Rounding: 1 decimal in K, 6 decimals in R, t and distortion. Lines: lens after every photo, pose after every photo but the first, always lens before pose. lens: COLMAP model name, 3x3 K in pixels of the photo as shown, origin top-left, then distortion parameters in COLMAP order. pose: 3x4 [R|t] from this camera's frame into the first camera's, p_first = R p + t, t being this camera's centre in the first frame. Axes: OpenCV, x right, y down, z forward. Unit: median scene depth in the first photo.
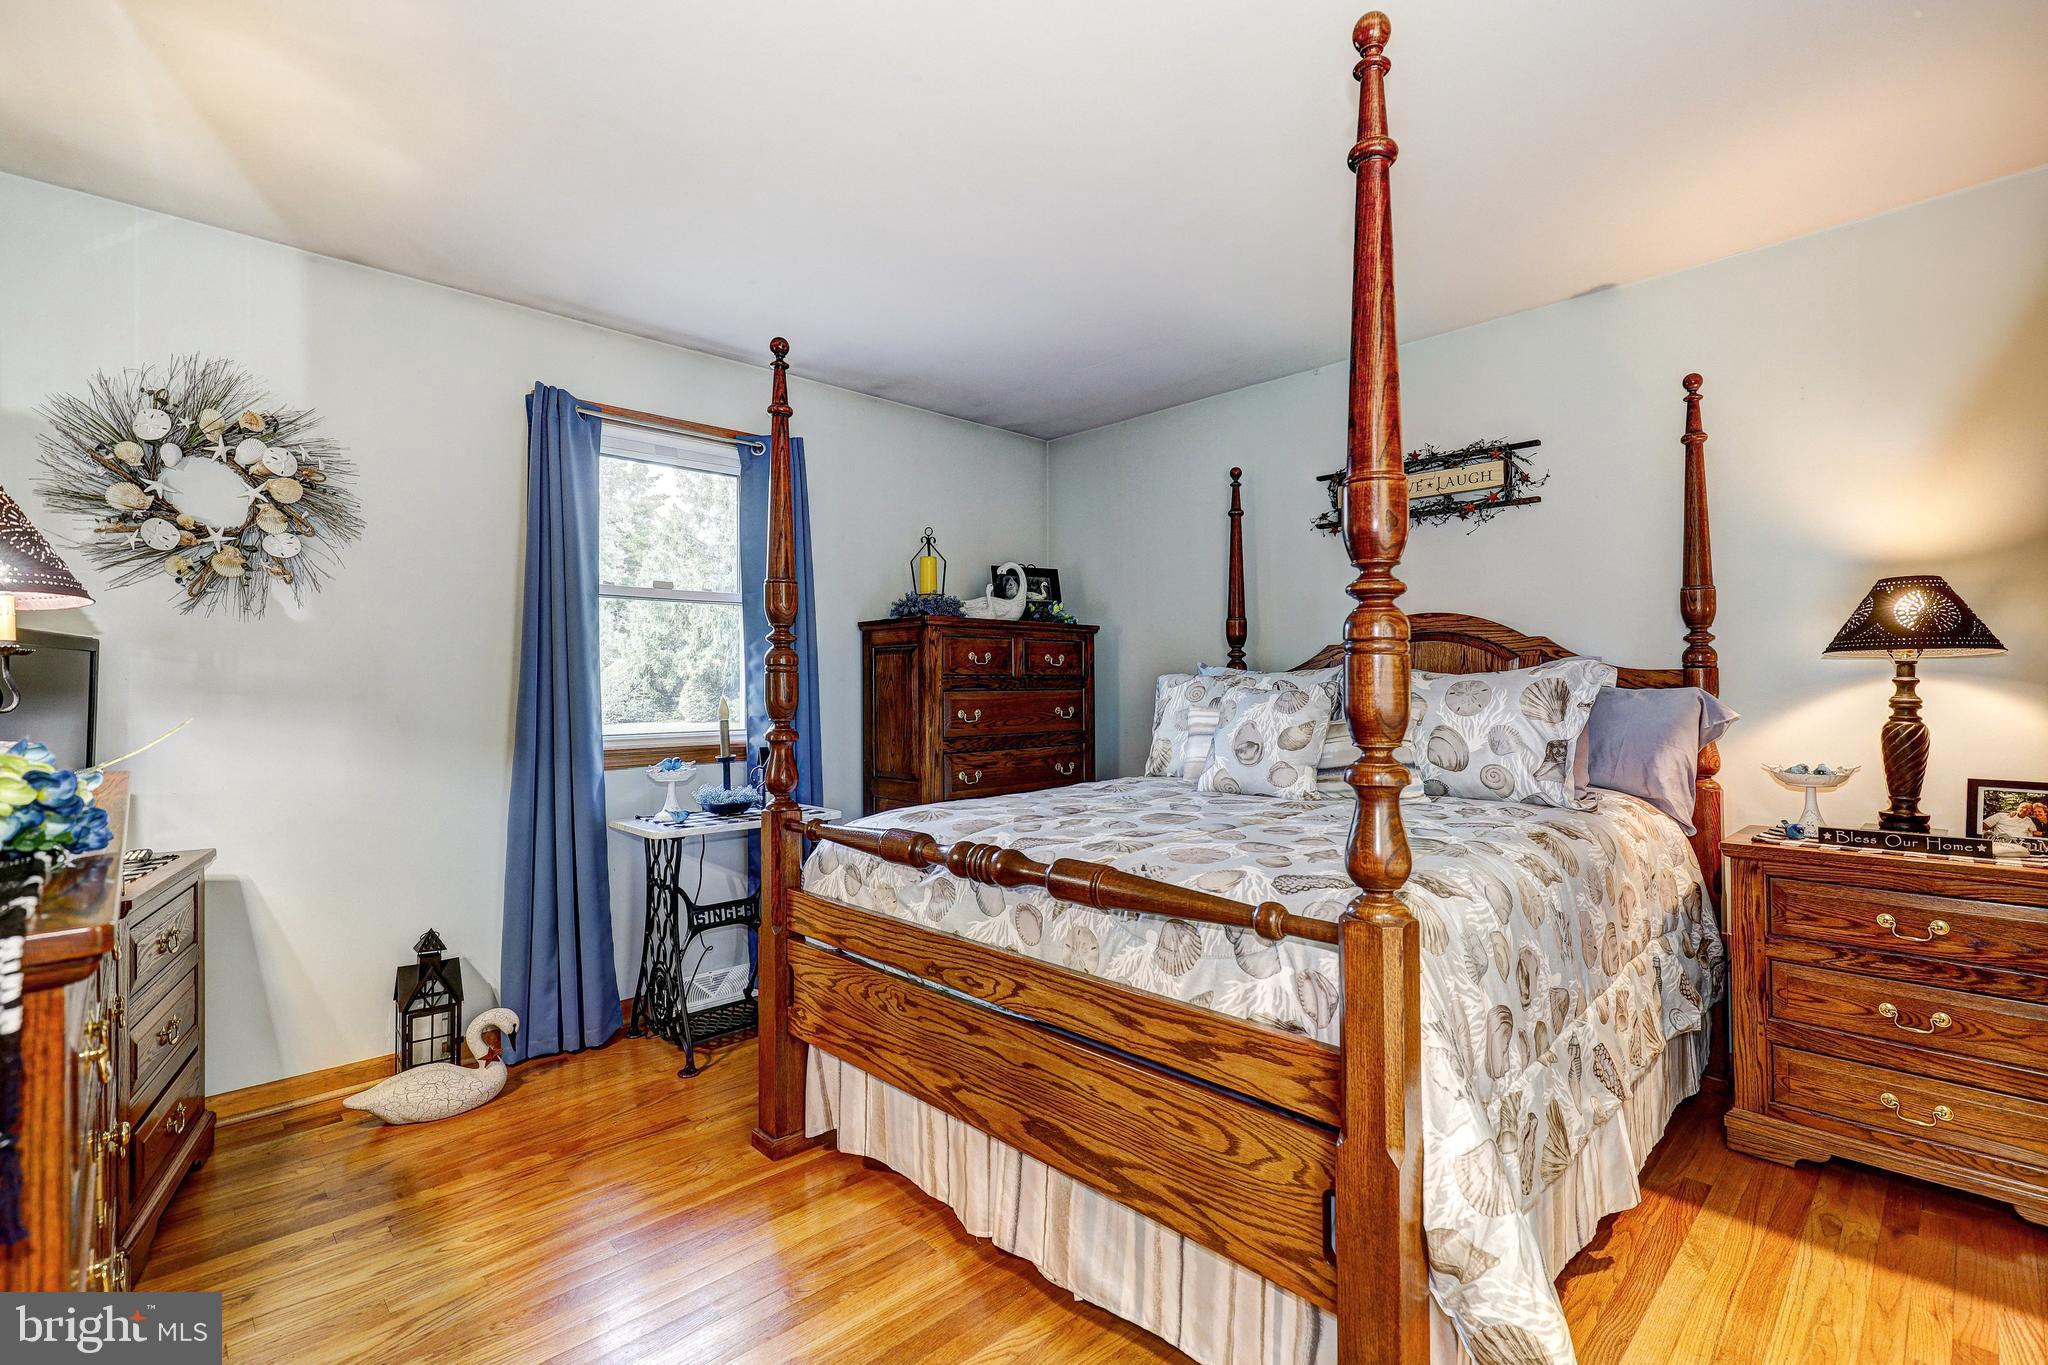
lens RADIAL K [[923.7, 0, 1021.5], [0, 923.7, 677.4], [0, 0, 1]] dist [0.002942, 0.000040]
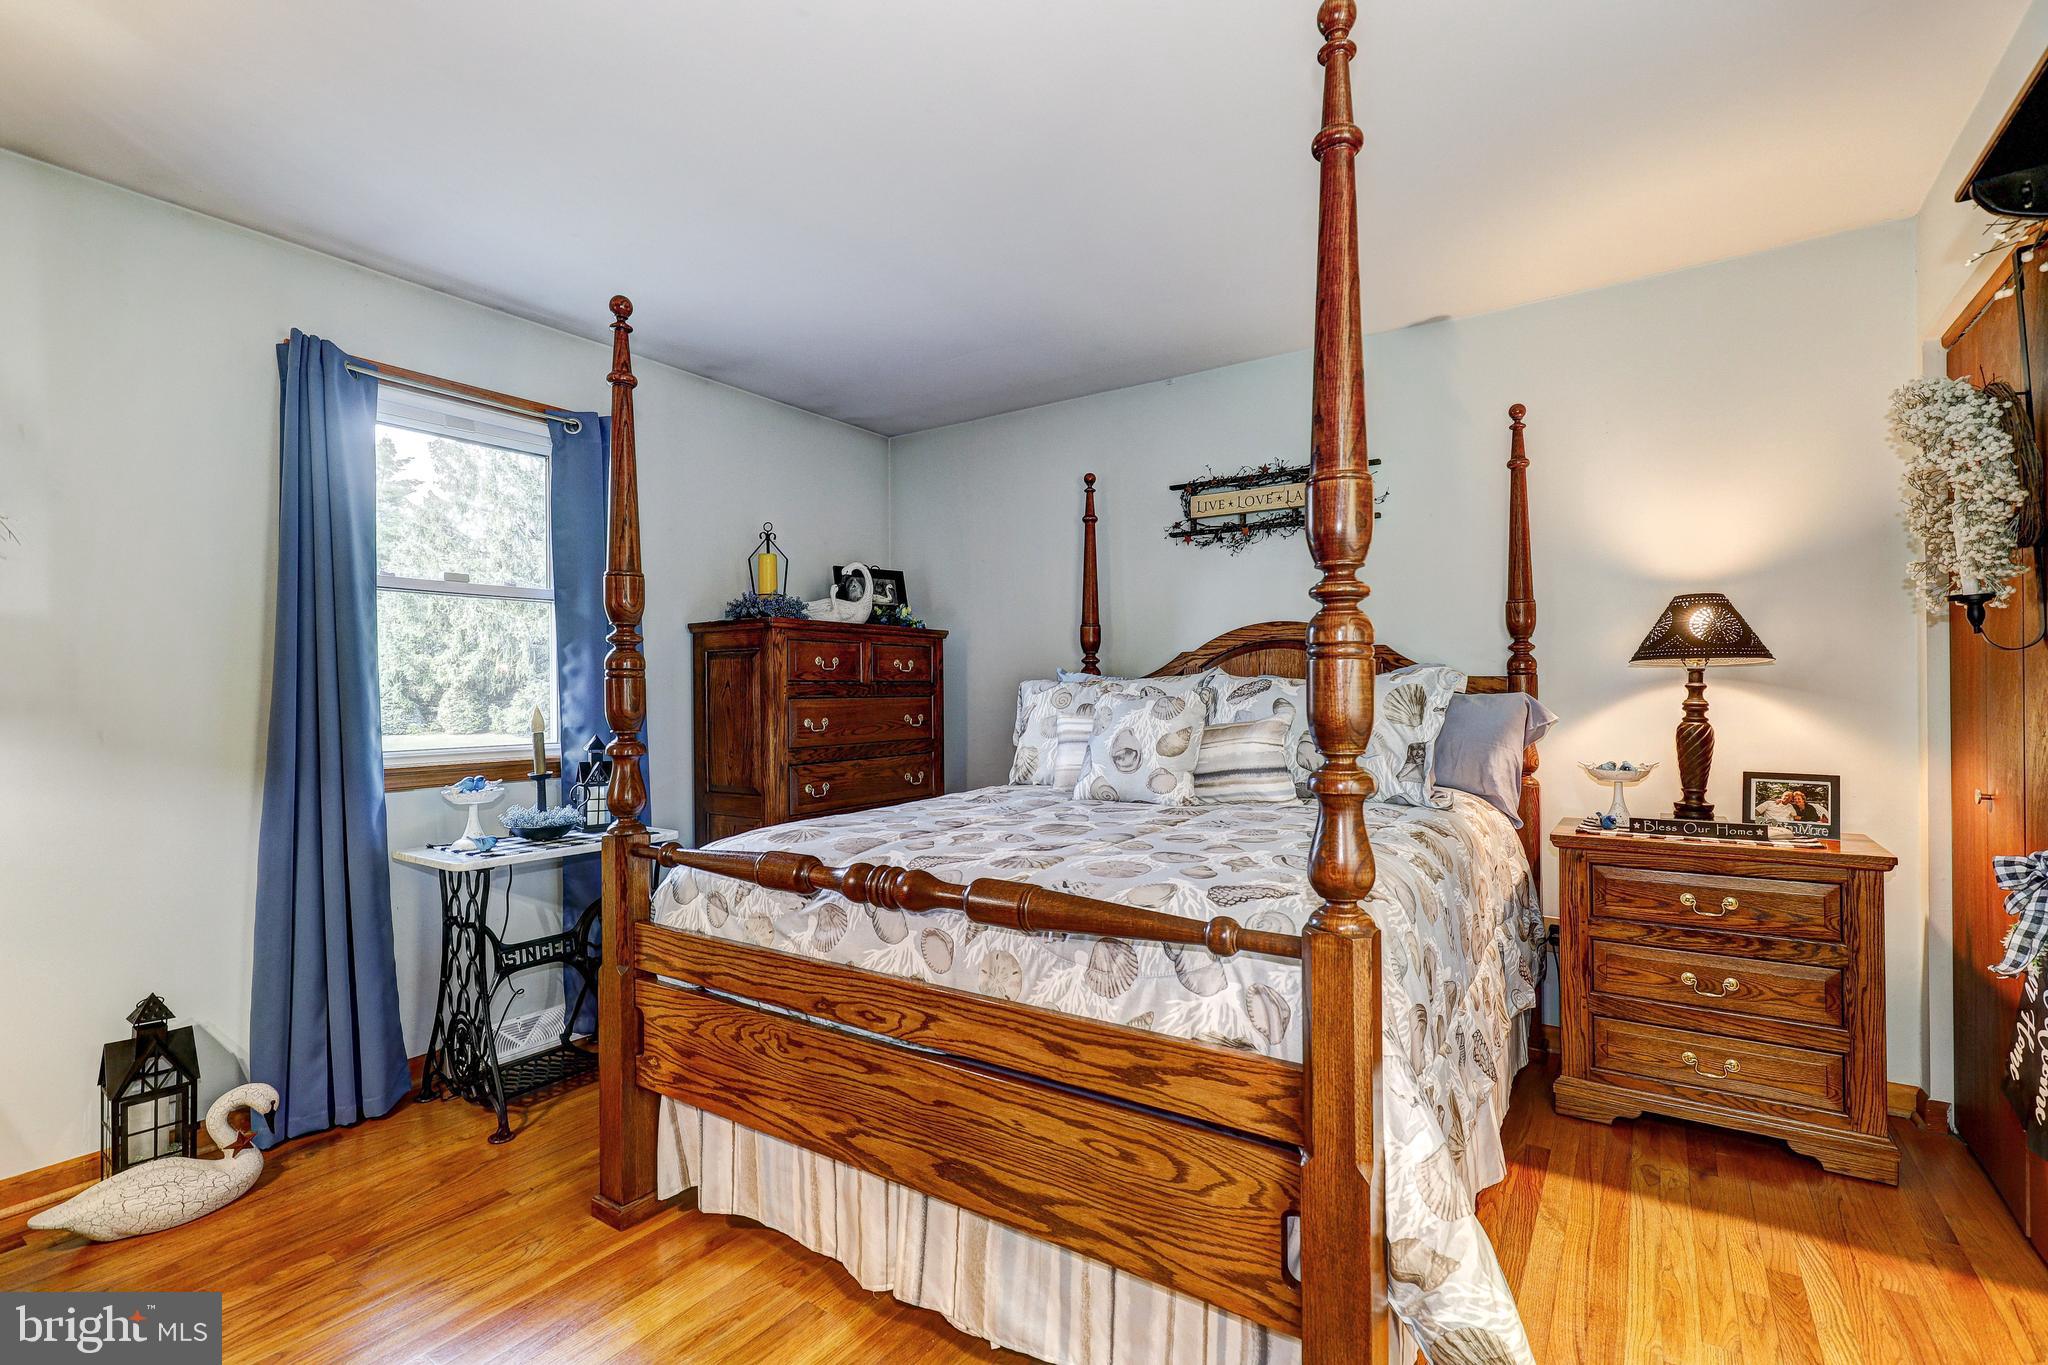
lens RADIAL K [[923.7, 0, 1024.7], [0, 923.7, 693.1], [0, 0, 1]] dist [0.002942, 0.000040]
pose [[0.977915, -0.002384, 0.208991, -0.081831], [0.000425, 0.999956, 0.009417, 0.000988], [-0.209004, -0.009120, 0.977872, 0.066142]]
